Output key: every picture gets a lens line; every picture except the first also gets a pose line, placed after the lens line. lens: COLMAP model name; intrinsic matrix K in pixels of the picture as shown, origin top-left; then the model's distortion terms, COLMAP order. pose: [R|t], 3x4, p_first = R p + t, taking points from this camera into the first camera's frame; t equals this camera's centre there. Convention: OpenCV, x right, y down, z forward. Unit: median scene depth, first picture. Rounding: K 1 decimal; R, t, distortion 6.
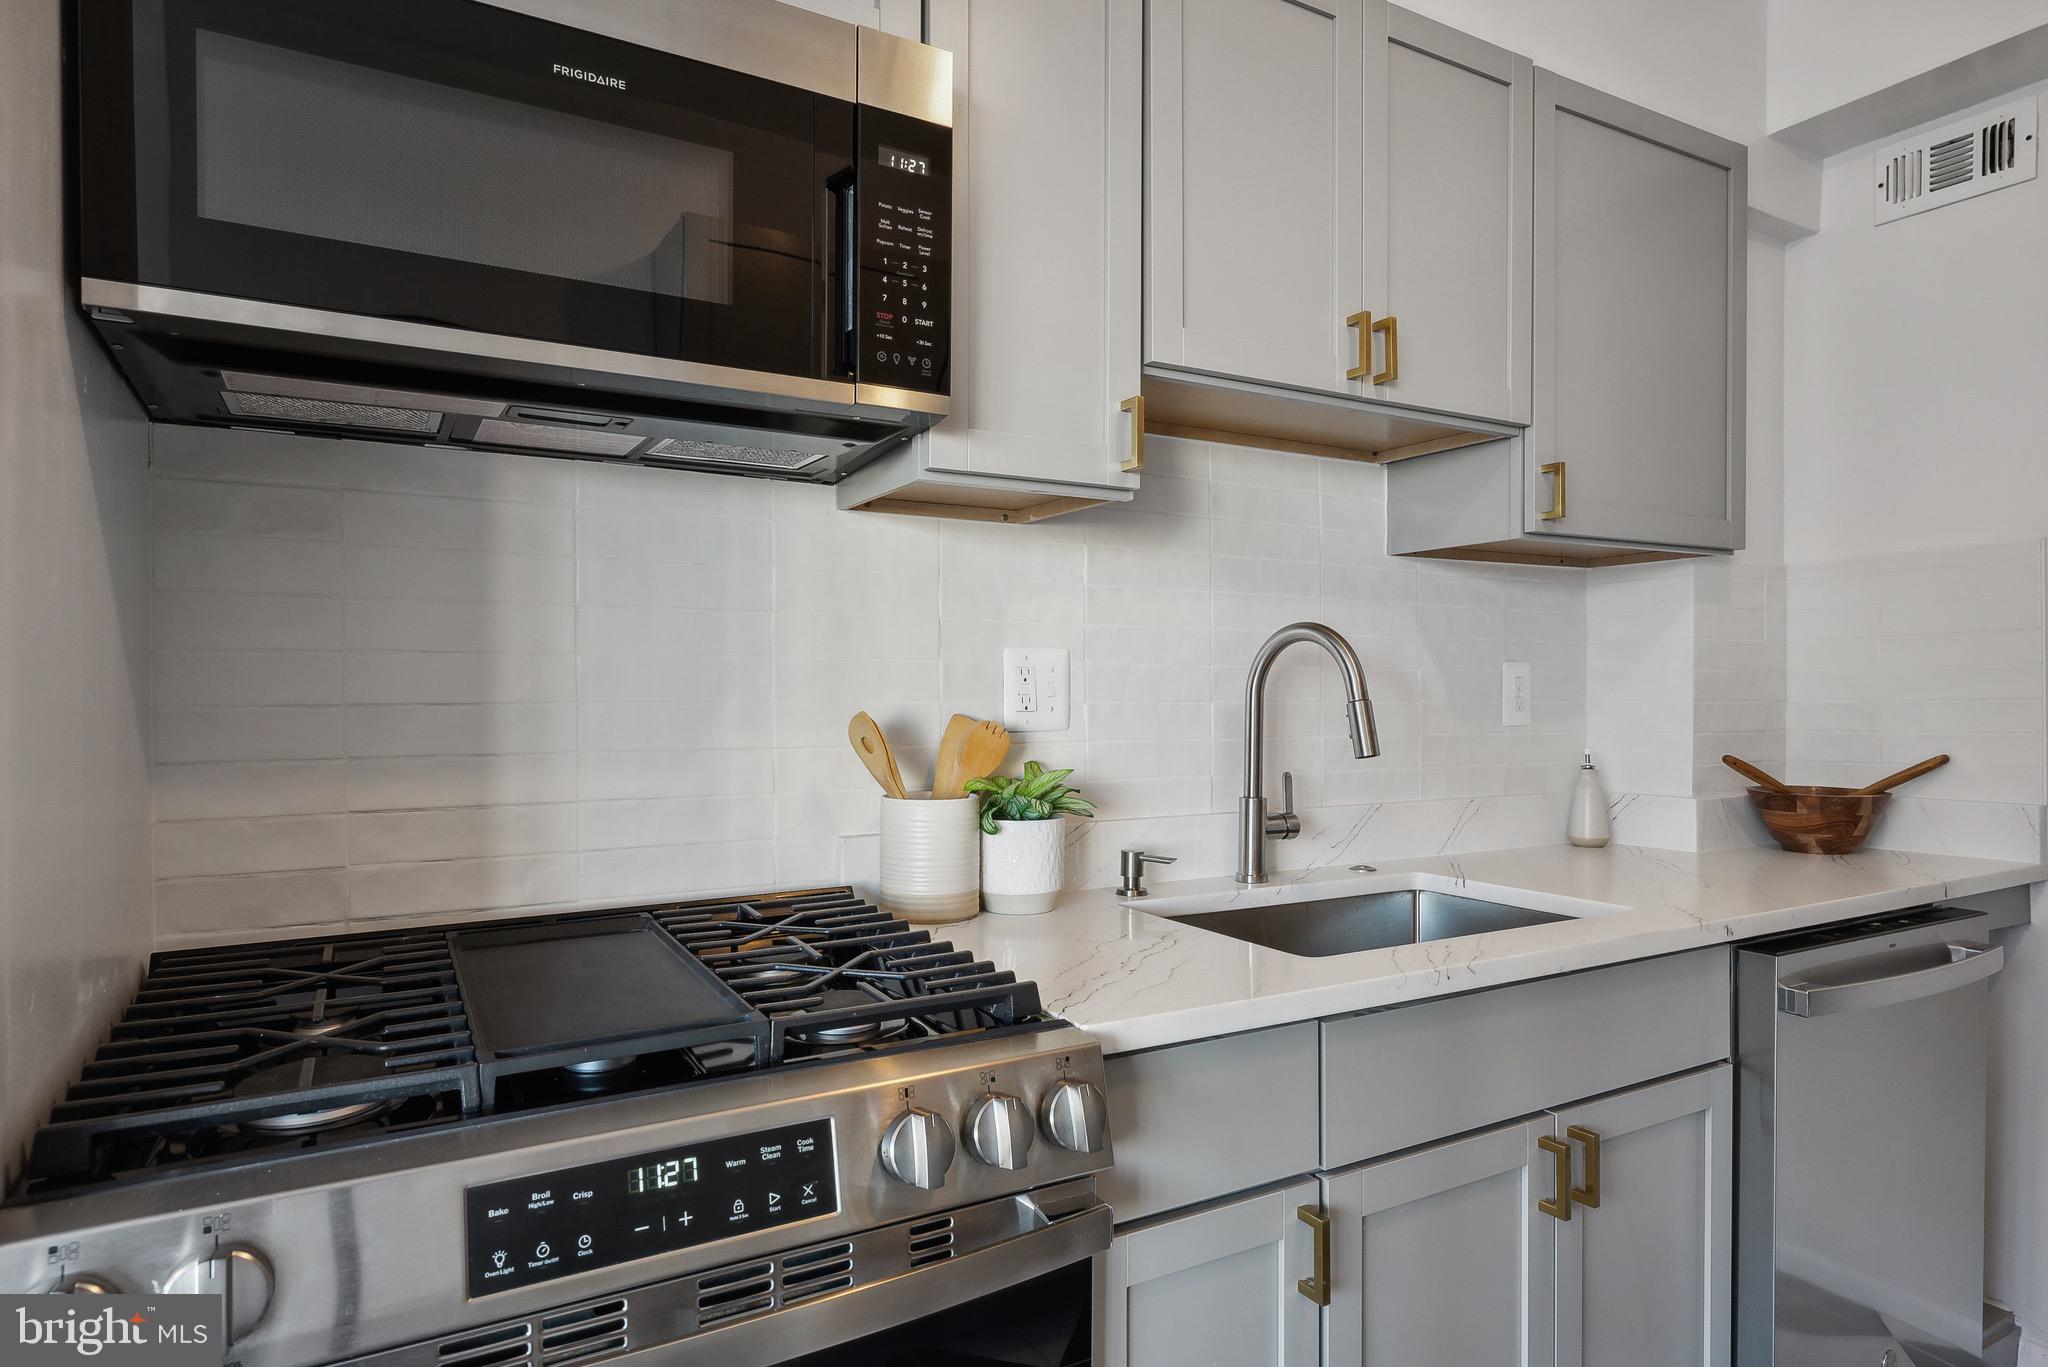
lens RADIAL K [[1159.9, 0, 1014.8], [0, 1159.9, 696.9], [0, 0, 1]] dist [0.001709, 0.001436]
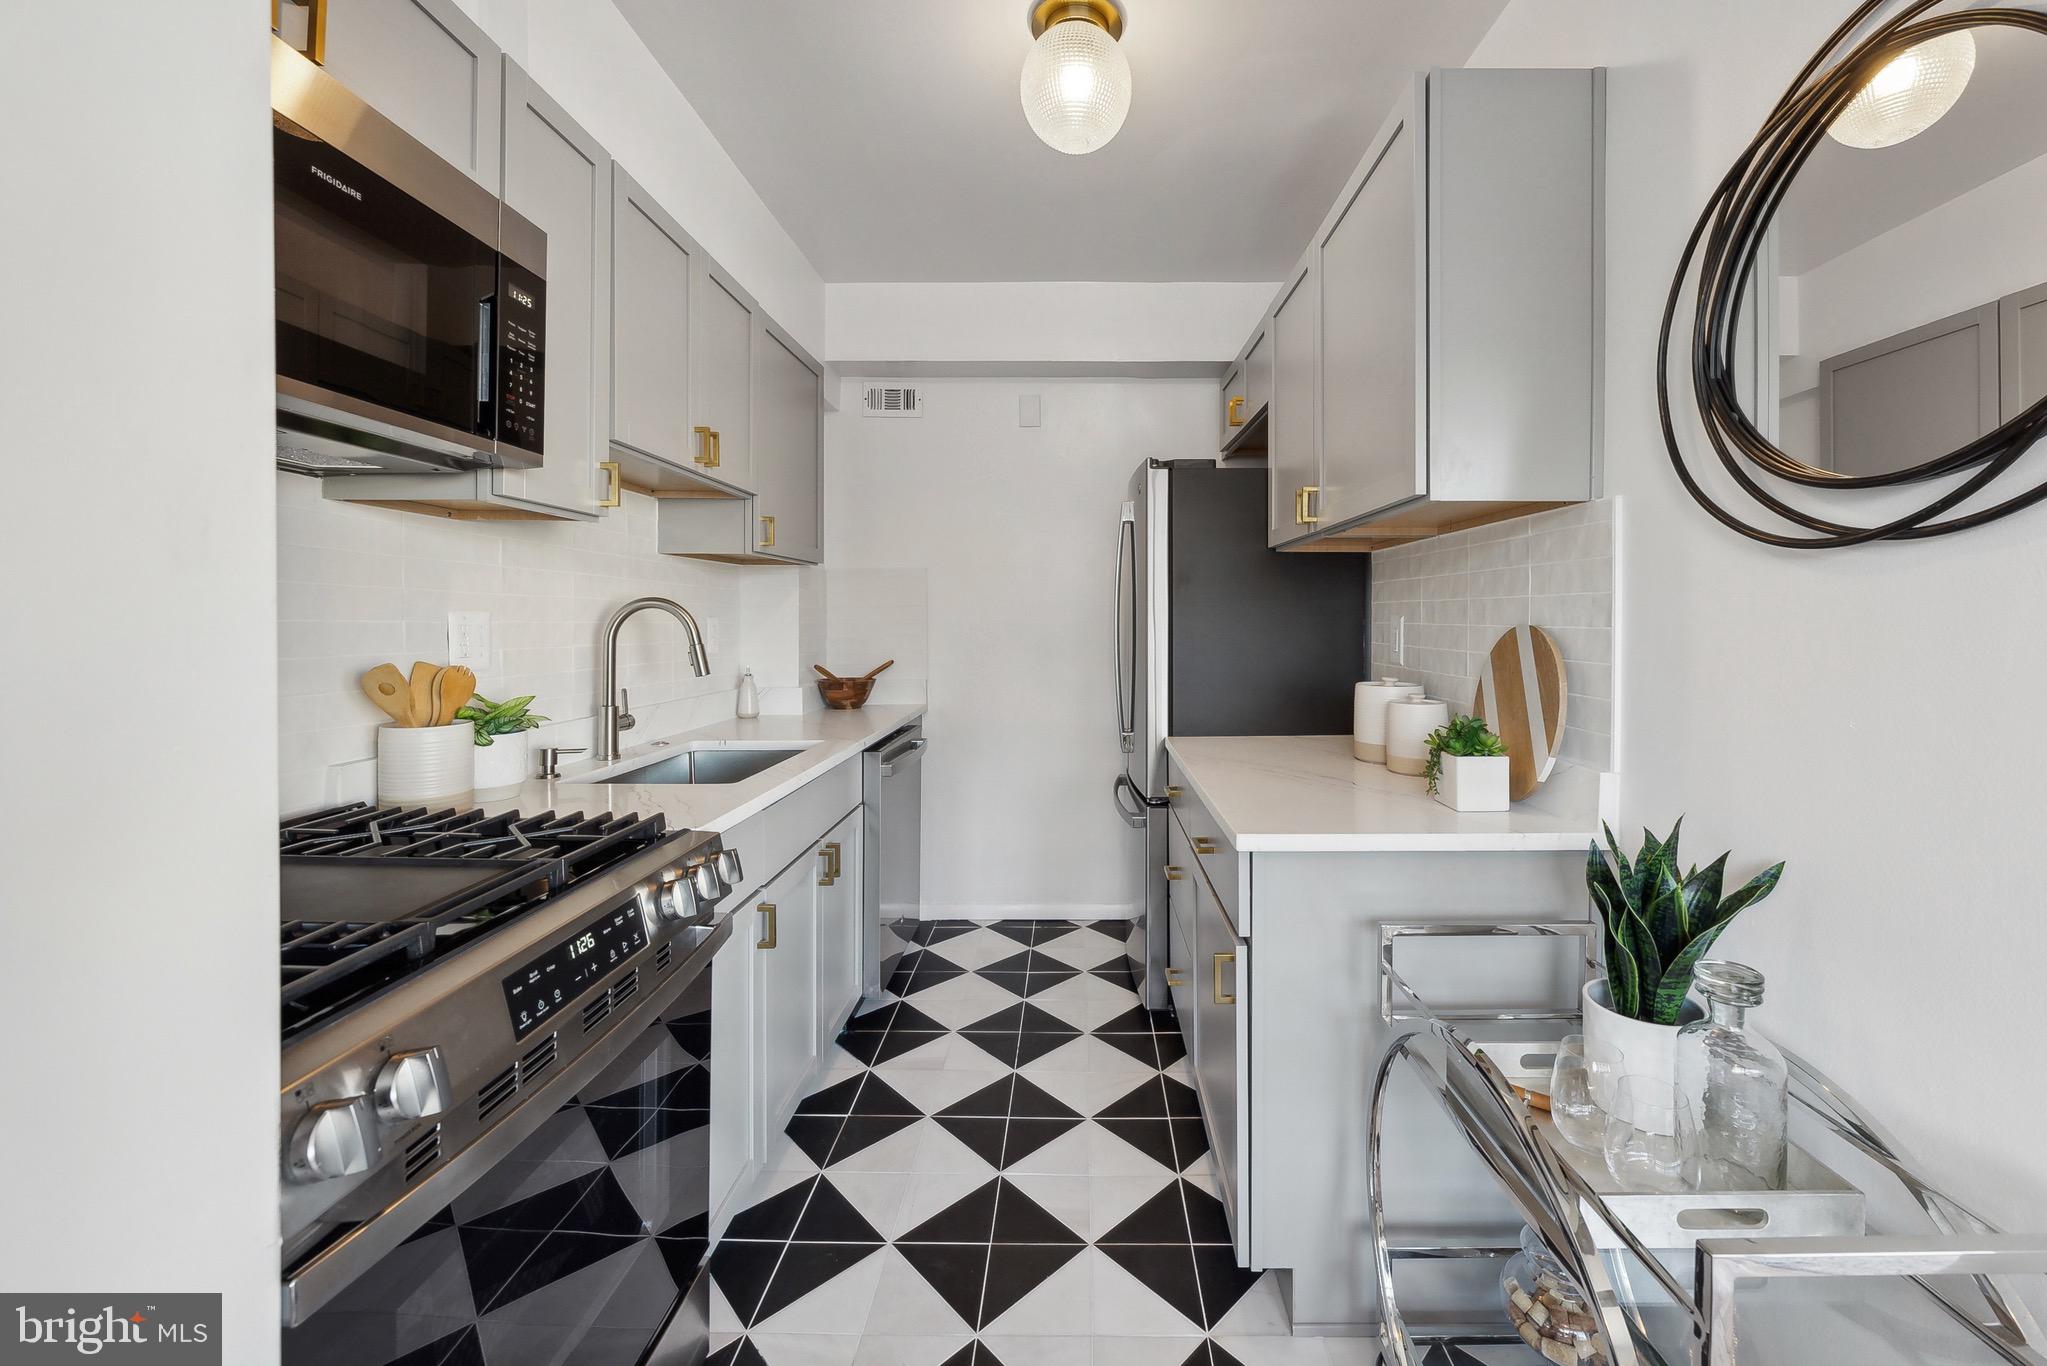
lens RADIAL K [[799.1, 0, 1080.1], [0, 799.1, 620.9], [0, 0, 1]] dist [-0.007241, -0.000490]
pose [[0.487625, 0.000413, 0.873053, -0.503459], [0.003073, 0.999993, -0.002189, -0.028927], [-0.873048, 0.003751, 0.487620, -0.103904]]
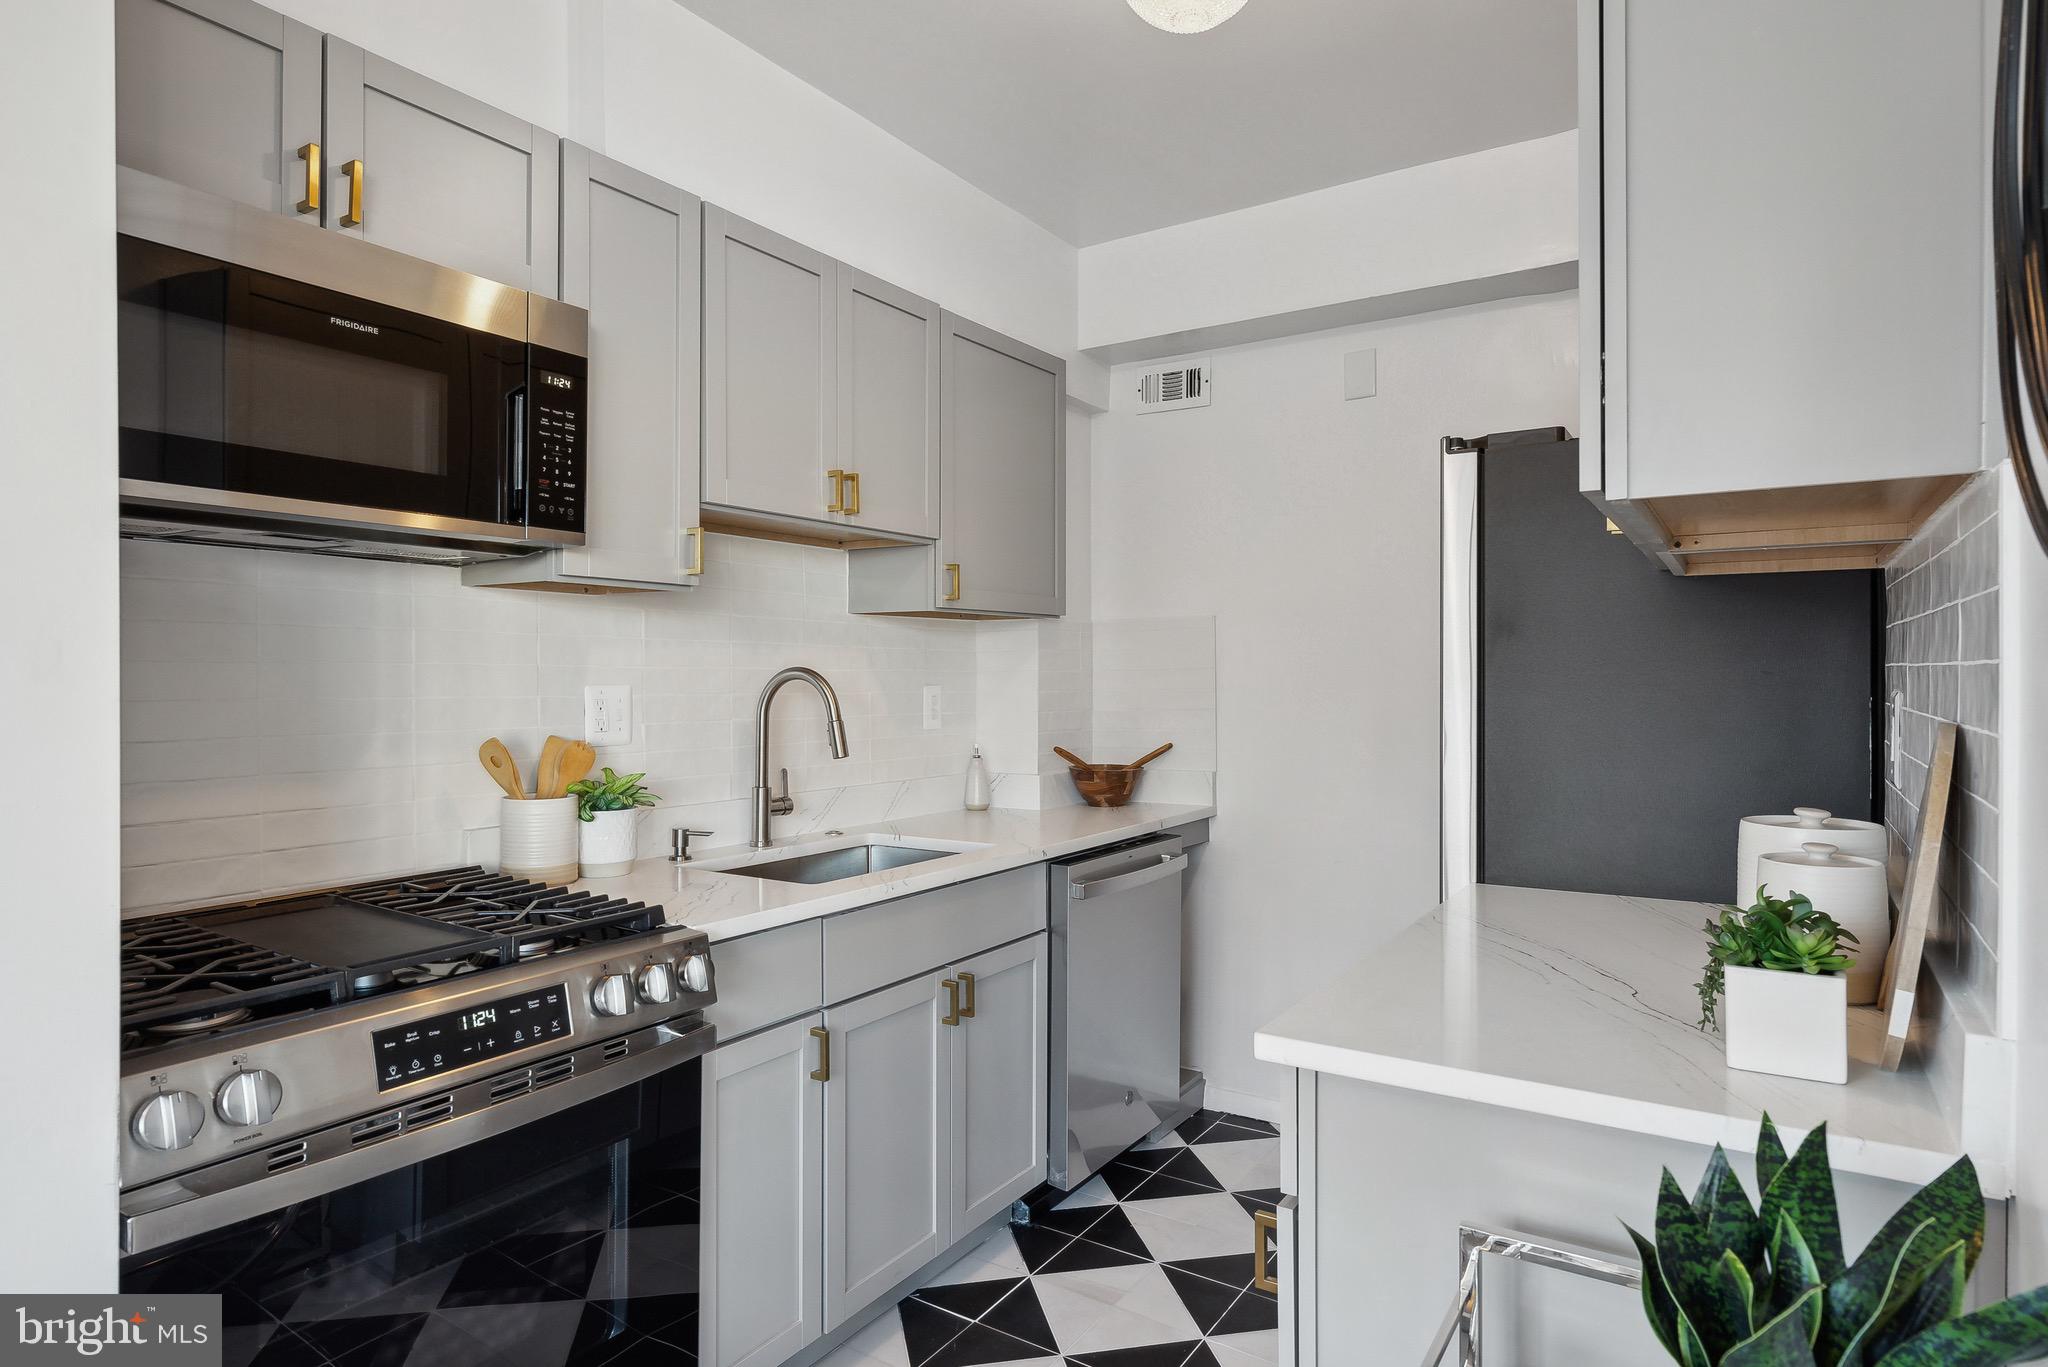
lens RADIAL K [[1159.9, 0, 1011.7], [0, 1159.9, 672.0], [0, 0, 1]] dist [0.001709, 0.001436]
pose [[0.891124, 0.001668, 0.453756, -0.199217], [0.002131, 0.999967, -0.007862, -0.051212], [-0.453754, 0.007974, 0.891091, -0.490360]]
